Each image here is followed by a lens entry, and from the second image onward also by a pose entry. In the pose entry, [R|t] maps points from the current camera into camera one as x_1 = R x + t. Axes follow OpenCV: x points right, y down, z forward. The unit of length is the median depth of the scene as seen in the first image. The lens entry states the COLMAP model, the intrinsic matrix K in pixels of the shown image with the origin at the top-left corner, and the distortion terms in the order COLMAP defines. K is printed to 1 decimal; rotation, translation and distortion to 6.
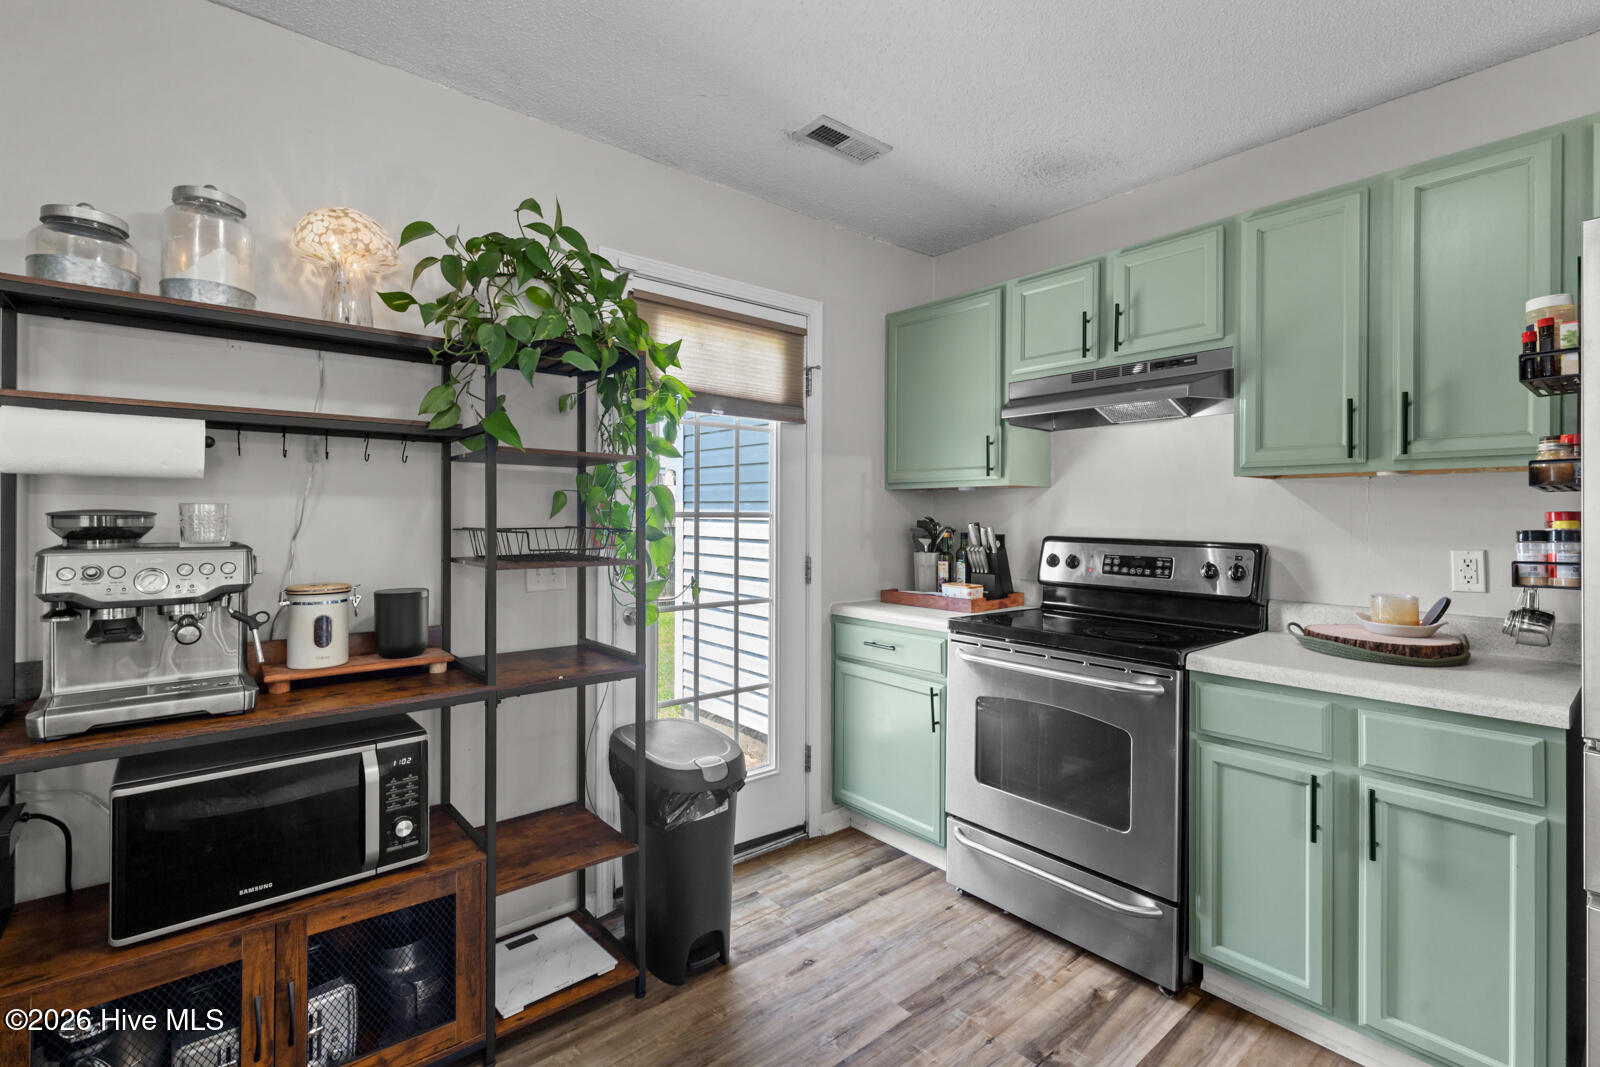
lens RADIAL K [[726.1, 0, 812.2], [0, 726.1, 513.6], [0, 0, 1]] dist [-0.000770, -0.000373]
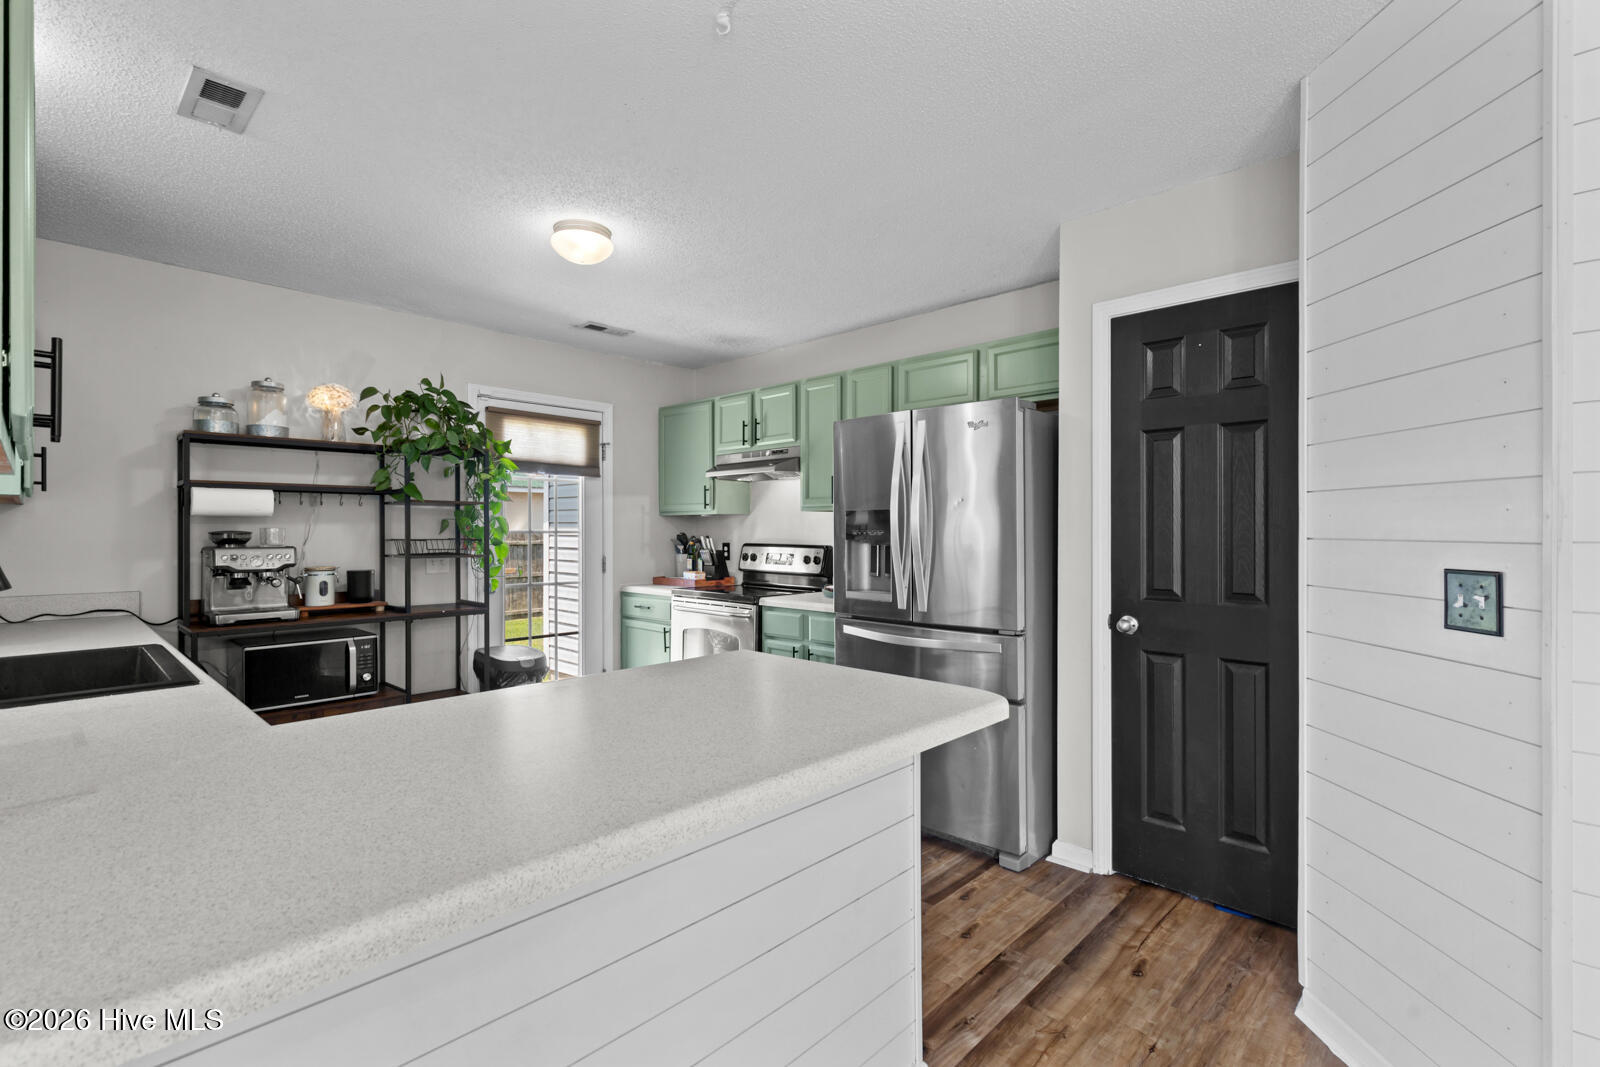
lens RADIAL K [[726.1, 0, 810.0], [0, 726.1, 533.3], [0, 0, 1]] dist [-0.000770, -0.000373]
pose [[0.994525, -0.004864, 0.104385, 0.439269], [0.004379, 0.999979, 0.004872, -0.000361], [-0.104406, -0.004388, 0.994525, -1.072788]]
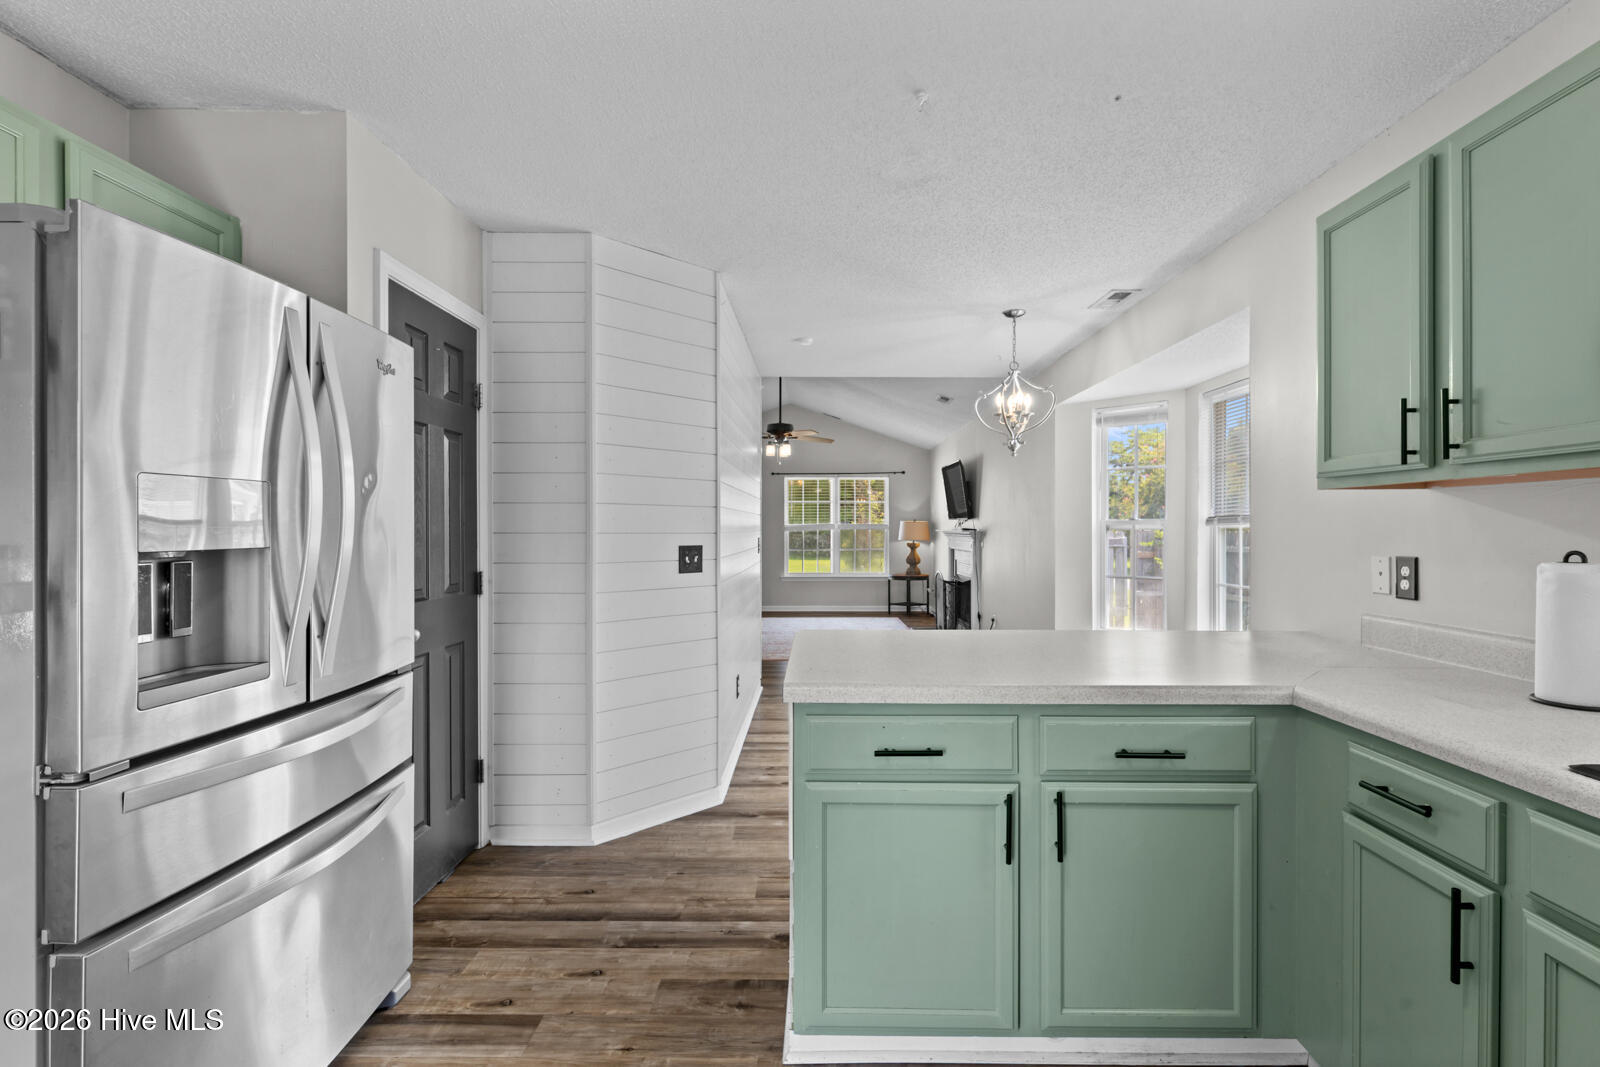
lens RADIAL K [[726.1, 0, 812.8], [0, 726.1, 525.5], [0, 0, 1]] dist [-0.000770, -0.000373]
pose [[-0.751027, -0.001598, 0.660270, -0.169614], [-0.001352, 0.999999, 0.000882, -0.003504], [-0.660270, -0.000230, -0.751028, 0.768307]]
